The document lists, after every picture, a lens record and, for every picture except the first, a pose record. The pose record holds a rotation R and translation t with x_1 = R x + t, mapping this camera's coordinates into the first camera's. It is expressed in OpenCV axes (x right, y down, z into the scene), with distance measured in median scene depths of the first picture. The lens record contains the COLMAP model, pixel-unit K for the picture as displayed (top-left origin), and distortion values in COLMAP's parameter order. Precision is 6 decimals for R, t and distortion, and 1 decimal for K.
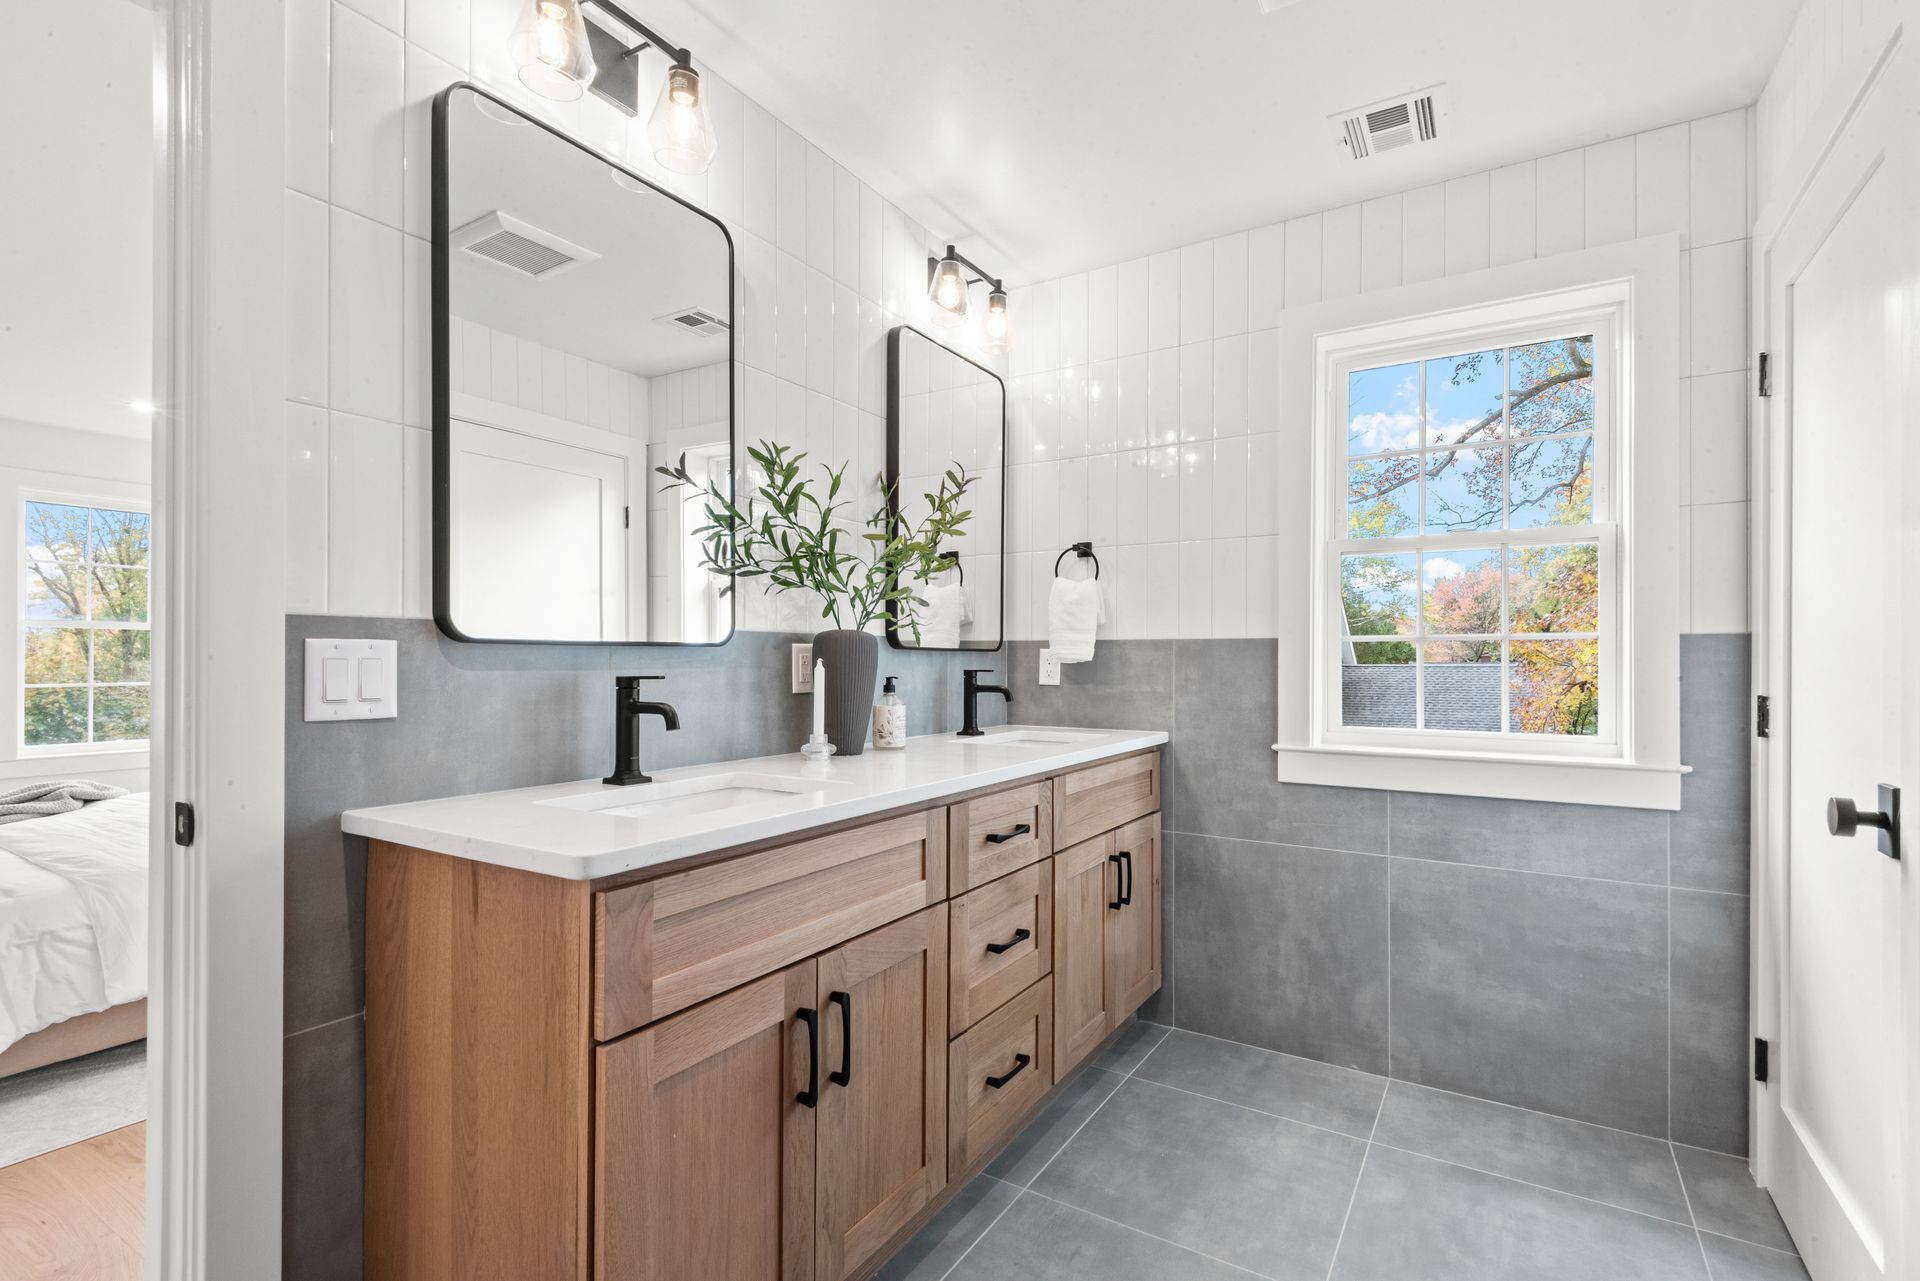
lens RADIAL K [[888.2, 0, 960.0], [0, 888.2, 640.5], [0, 0, 1]] dist [0.026955, -0.000208]
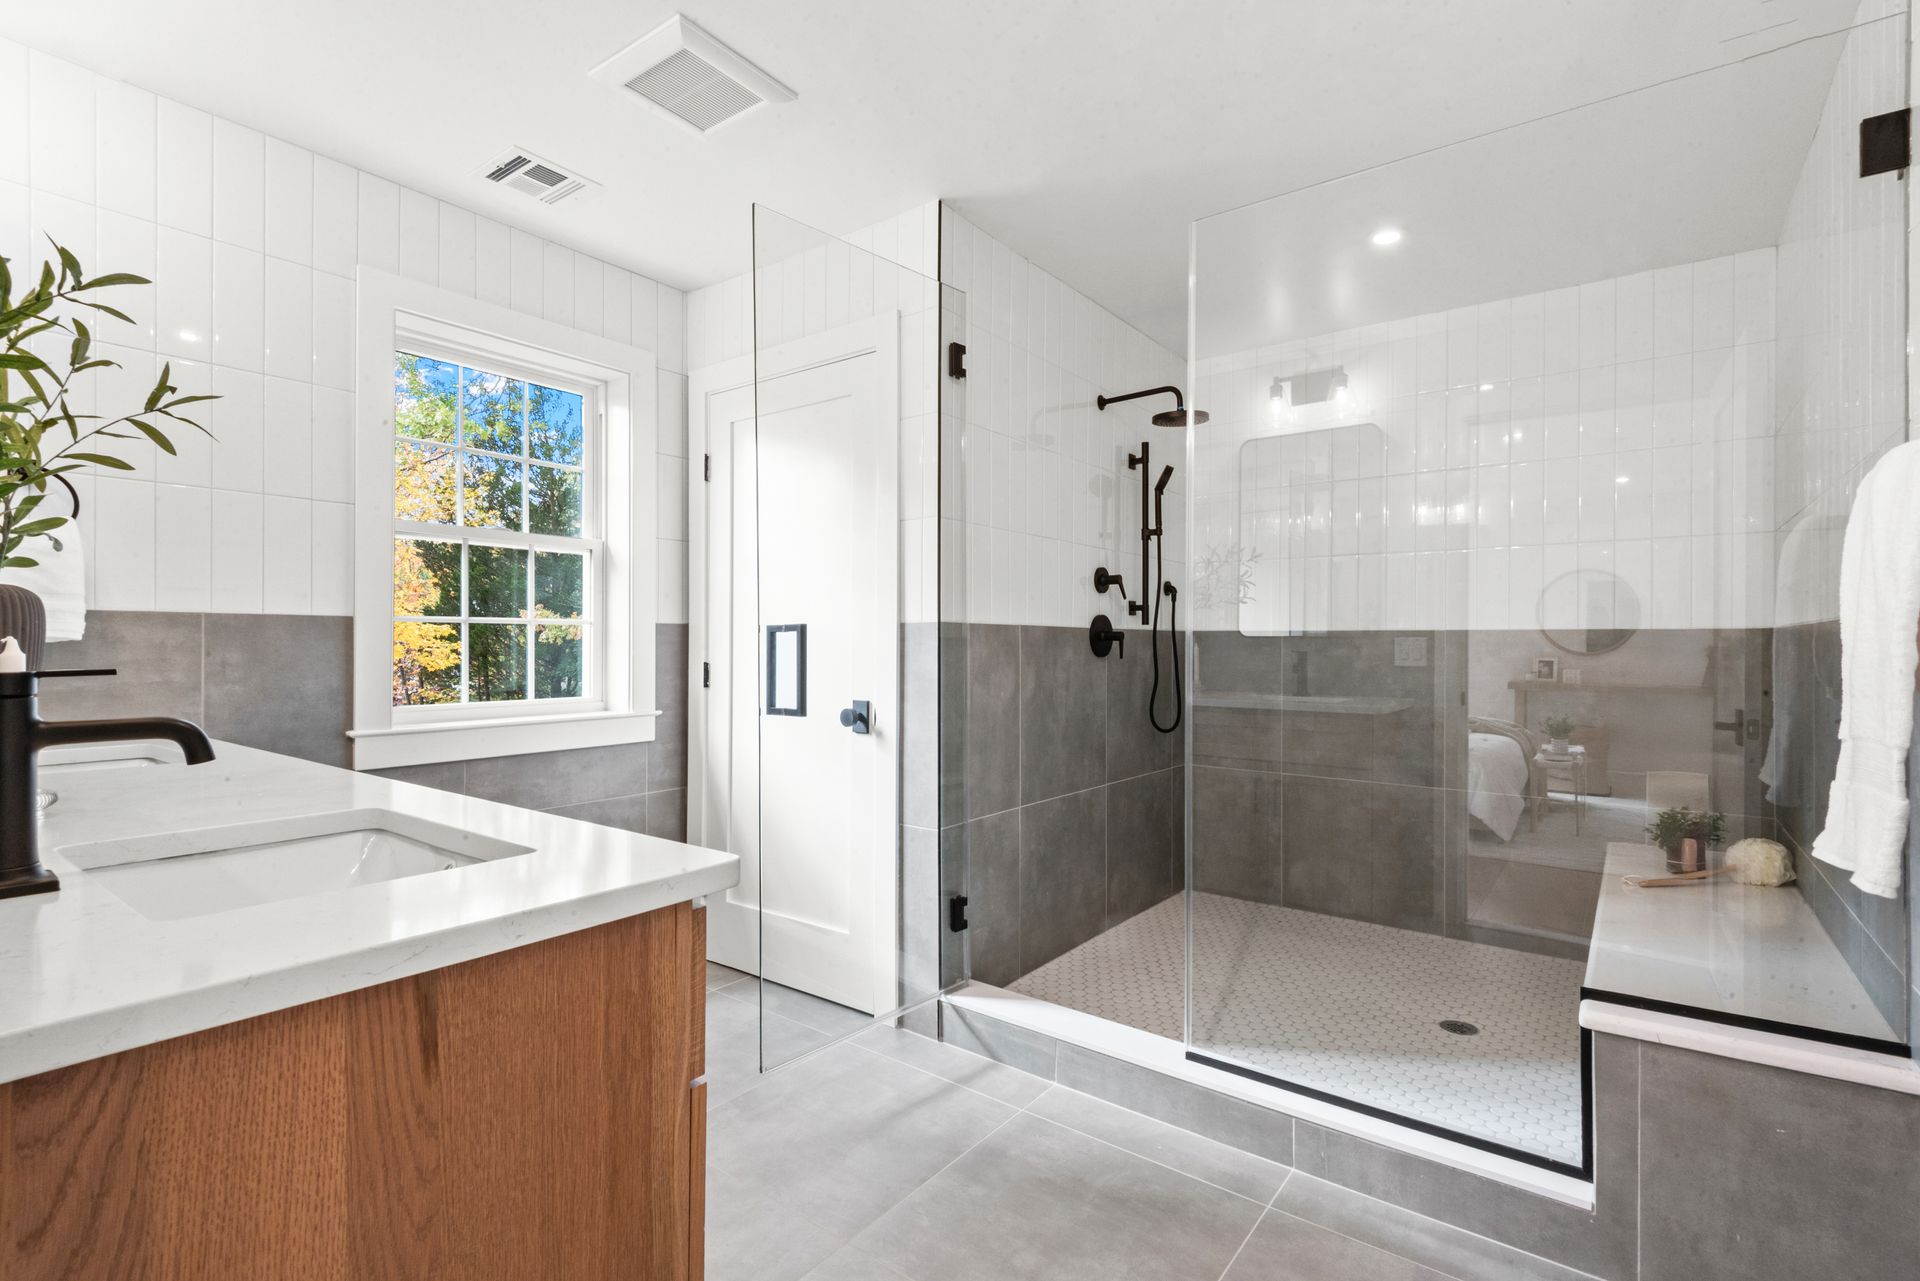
lens RADIAL K [[890.5, 0, 960.0], [0, 890.5, 640.5], [0, 0, 1]] dist [0.001903, -0.001420]
pose [[0.100574, 0.003256, 0.994924, -0.570474], [-0.021650, 0.999765, -0.001083, 0.011134], [-0.994694, -0.021432, 0.100621, 0.316106]]
